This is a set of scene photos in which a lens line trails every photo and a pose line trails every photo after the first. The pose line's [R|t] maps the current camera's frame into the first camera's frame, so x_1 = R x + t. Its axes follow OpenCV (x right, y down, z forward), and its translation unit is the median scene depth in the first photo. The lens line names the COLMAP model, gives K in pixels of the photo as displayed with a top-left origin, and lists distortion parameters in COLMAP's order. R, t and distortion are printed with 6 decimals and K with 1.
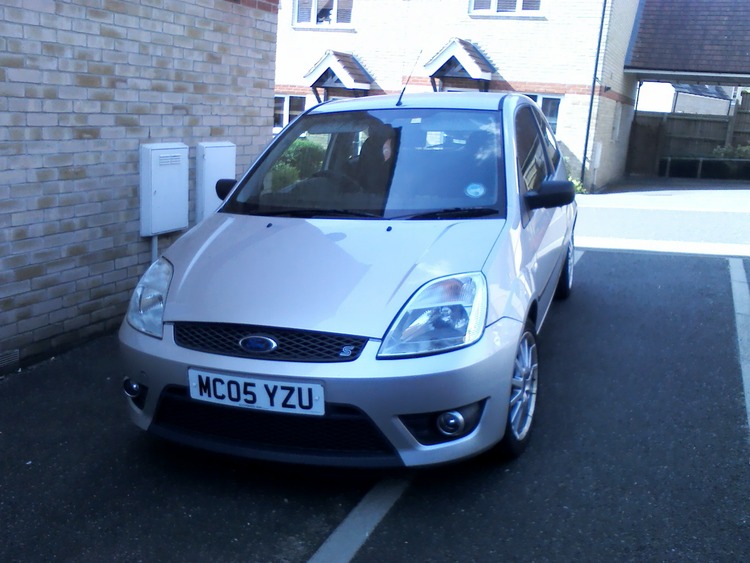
lens RADIAL K [[731.0, 0, 366.8], [0, 731.0, 282.1], [0, 0, 1]] dist [-0.024663, 0.093652]
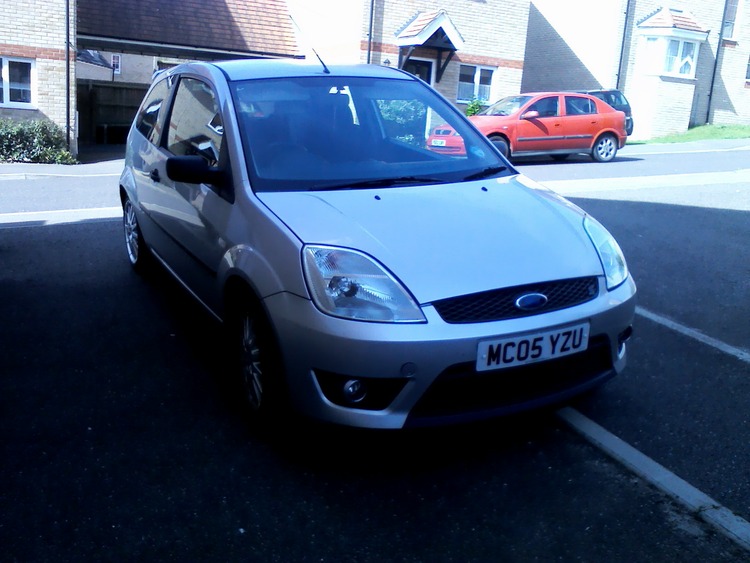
lens RADIAL K [[731.0, 0, 366.8], [0, 731.0, 282.1], [0, 0, 1]] dist [-0.024663, 0.093652]
pose [[0.706794, -0.178365, 0.684564, -1.014093], [0.149246, 0.983508, 0.102164, -0.084550], [-0.691497, 0.029960, 0.721758, 0.390637]]
